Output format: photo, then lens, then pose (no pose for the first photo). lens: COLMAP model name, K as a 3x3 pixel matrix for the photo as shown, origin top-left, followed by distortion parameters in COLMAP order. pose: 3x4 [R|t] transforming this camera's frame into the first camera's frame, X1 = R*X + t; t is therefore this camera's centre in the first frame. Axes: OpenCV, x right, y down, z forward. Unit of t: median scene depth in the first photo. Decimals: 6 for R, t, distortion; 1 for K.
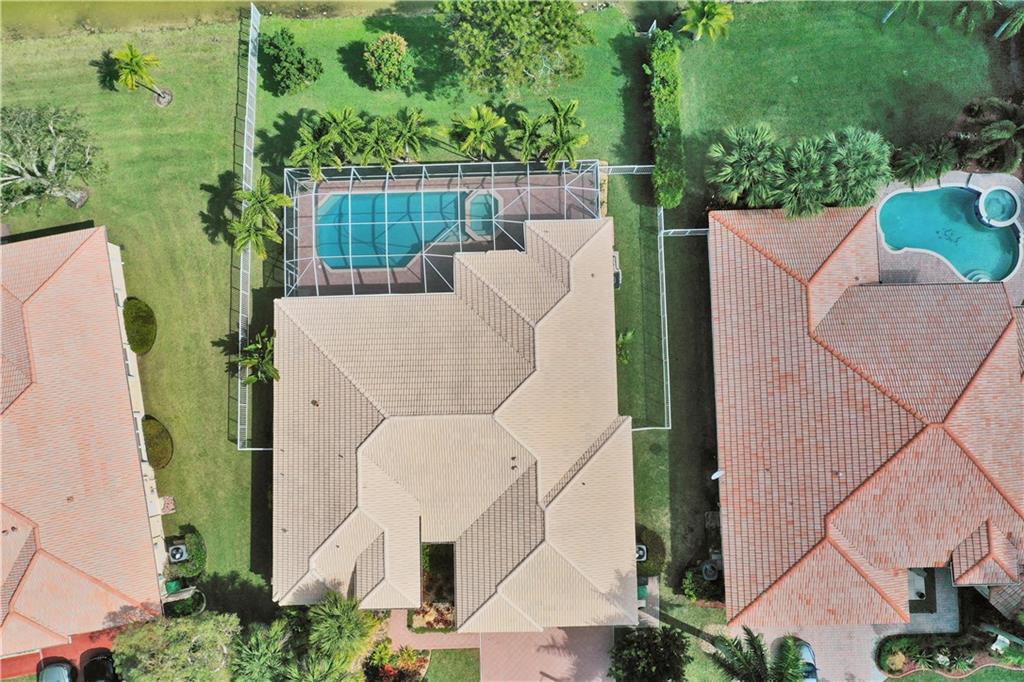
lens RADIAL K [[819.9, 0, 520.5], [0, 819.9, 344.8], [0, 0, 1]] dist [-0.005599, -0.000208]
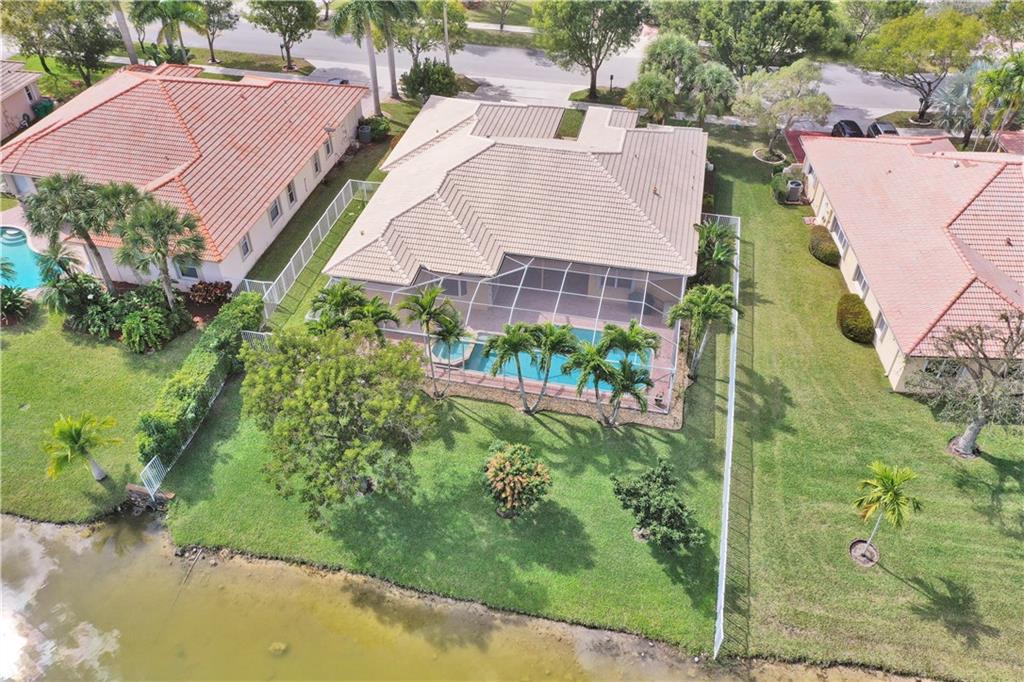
lens RADIAL K [[819.9, 0, 515.8], [0, 819.9, 341.4], [0, 0, 1]] dist [-0.005599, -0.000208]
pose [[-0.971645, -0.151006, 0.181944, -0.280359], [0.235775, -0.560881, 0.793613, -0.873032], [-0.017792, 0.814008, 0.580581, 0.522969]]
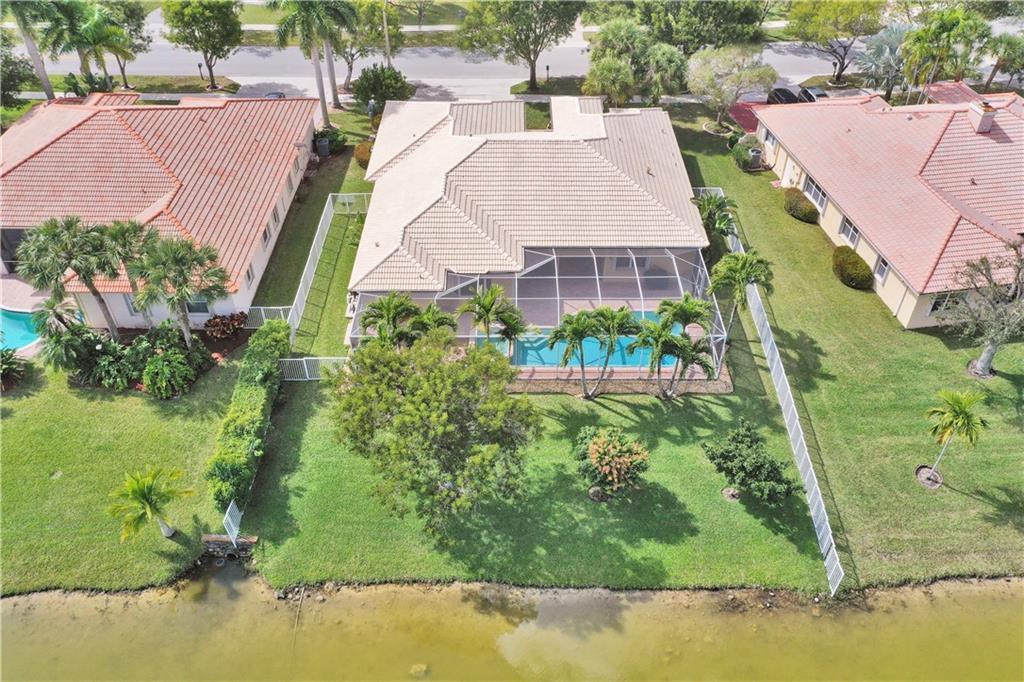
lens RADIAL K [[819.9, 0, 515.7], [0, 819.9, 339.4], [0, 0, 1]] dist [-0.005599, -0.000208]
pose [[-0.999648, -0.013113, 0.023050, -0.094216], [0.026383, -0.579486, 0.814555, -0.907003], [0.002676, 0.814876, 0.579629, 0.524423]]
